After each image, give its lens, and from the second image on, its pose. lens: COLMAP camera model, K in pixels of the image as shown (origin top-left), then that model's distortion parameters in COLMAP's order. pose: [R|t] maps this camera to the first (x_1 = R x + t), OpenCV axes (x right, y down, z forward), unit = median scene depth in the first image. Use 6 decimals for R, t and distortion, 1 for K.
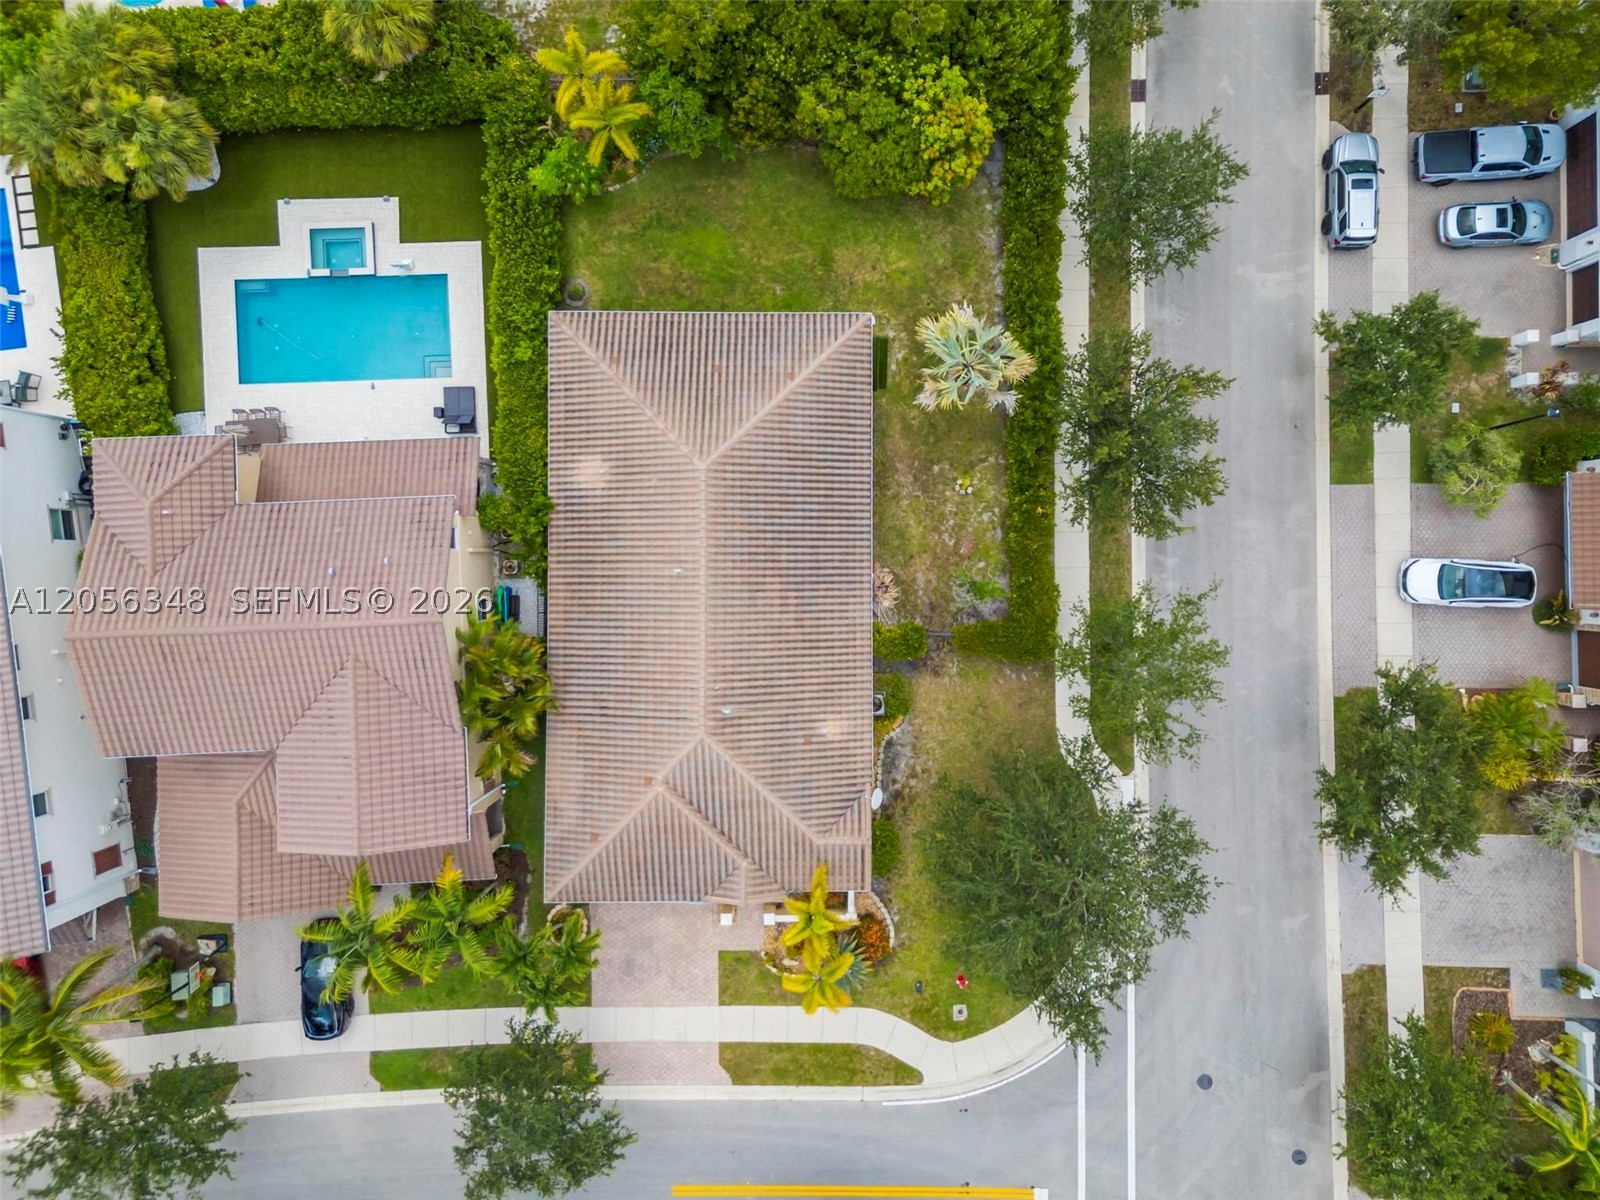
lens RADIAL K [[2801.7, 0, 800.0], [0, 2801.7, 600.0], [0, 0, 1]] dist [0.391232, -0.036176]
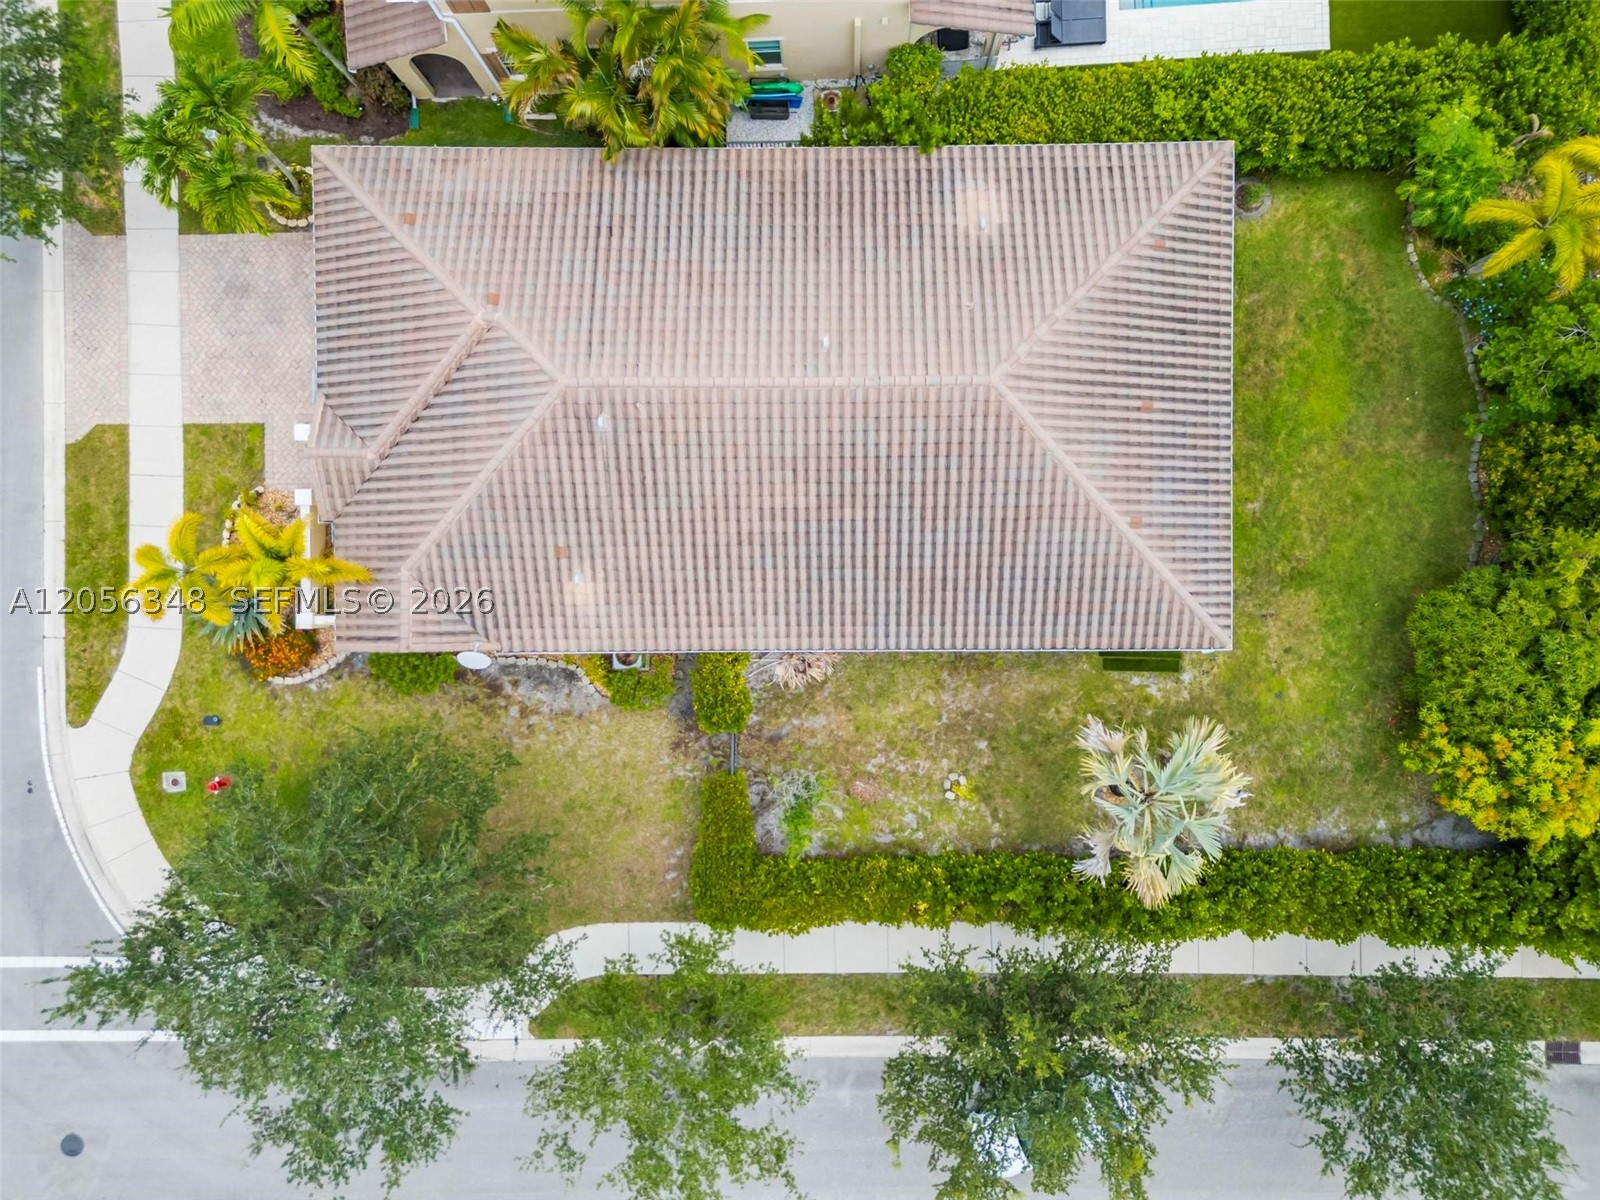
lens RADIAL K [[2801.7, 0, 800.0], [0, 2801.7, 600.0], [0, 0, 1]] dist [0.391232, -0.036176]
pose [[0.004863, 0.999878, 0.014839, 0.004294], [-0.999986, 0.004833, 0.002034, -0.005492], [0.001962, -0.014848, 0.999888, 0.358728]]
